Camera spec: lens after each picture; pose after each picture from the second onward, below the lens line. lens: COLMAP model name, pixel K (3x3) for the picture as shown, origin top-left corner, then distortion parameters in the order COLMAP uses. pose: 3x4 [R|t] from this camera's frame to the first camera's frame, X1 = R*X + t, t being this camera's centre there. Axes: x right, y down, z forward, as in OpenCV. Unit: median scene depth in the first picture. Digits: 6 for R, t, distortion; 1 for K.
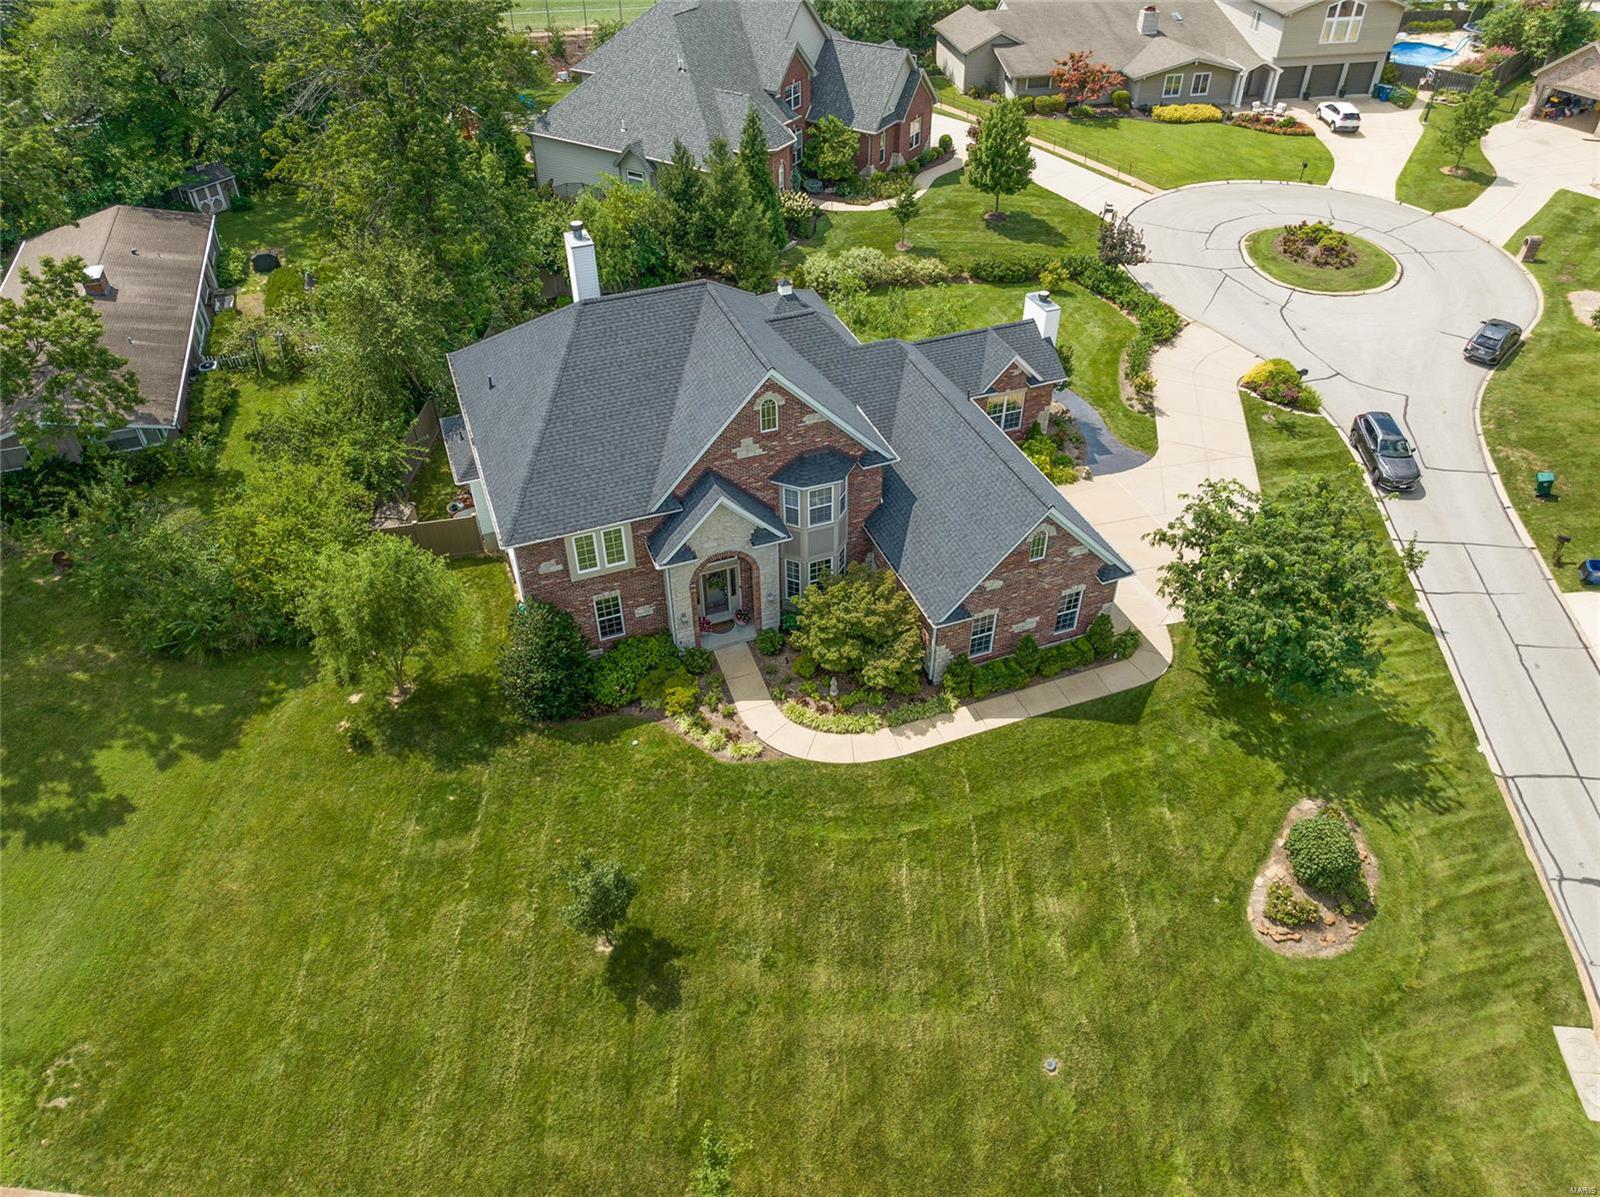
lens RADIAL K [[1111.9, 0, 800.0], [0, 1111.9, 598.5], [0, 0, 1]] dist [-0.049673, 0.017666]
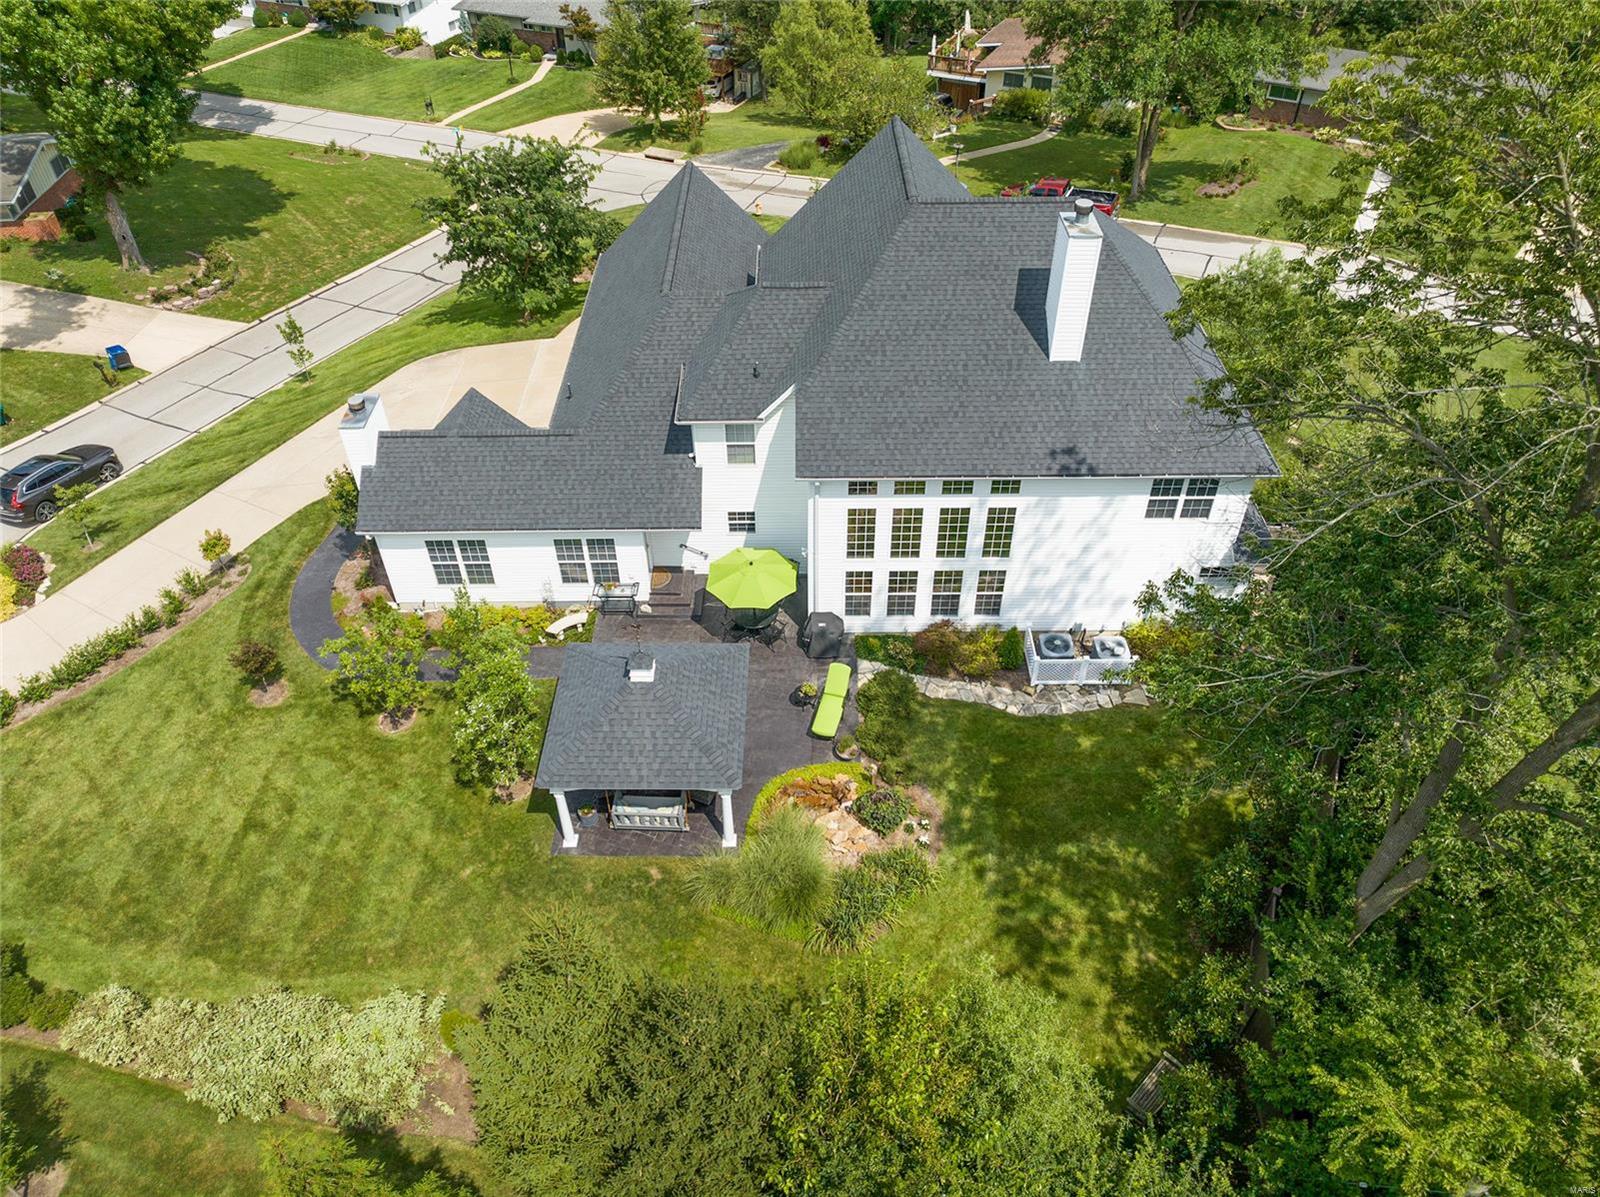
lens RADIAL K [[1128.6, 0, 807.3], [0, 1128.6, 597.7], [0, 0, 1]] dist [-0.044233, 0.000542]
pose [[-0.939072, -0.218154, 0.265616, -0.300671], [0.236137, 0.152072, 0.959747, -1.077412], [-0.249765, 0.963993, -0.091292, 1.436540]]
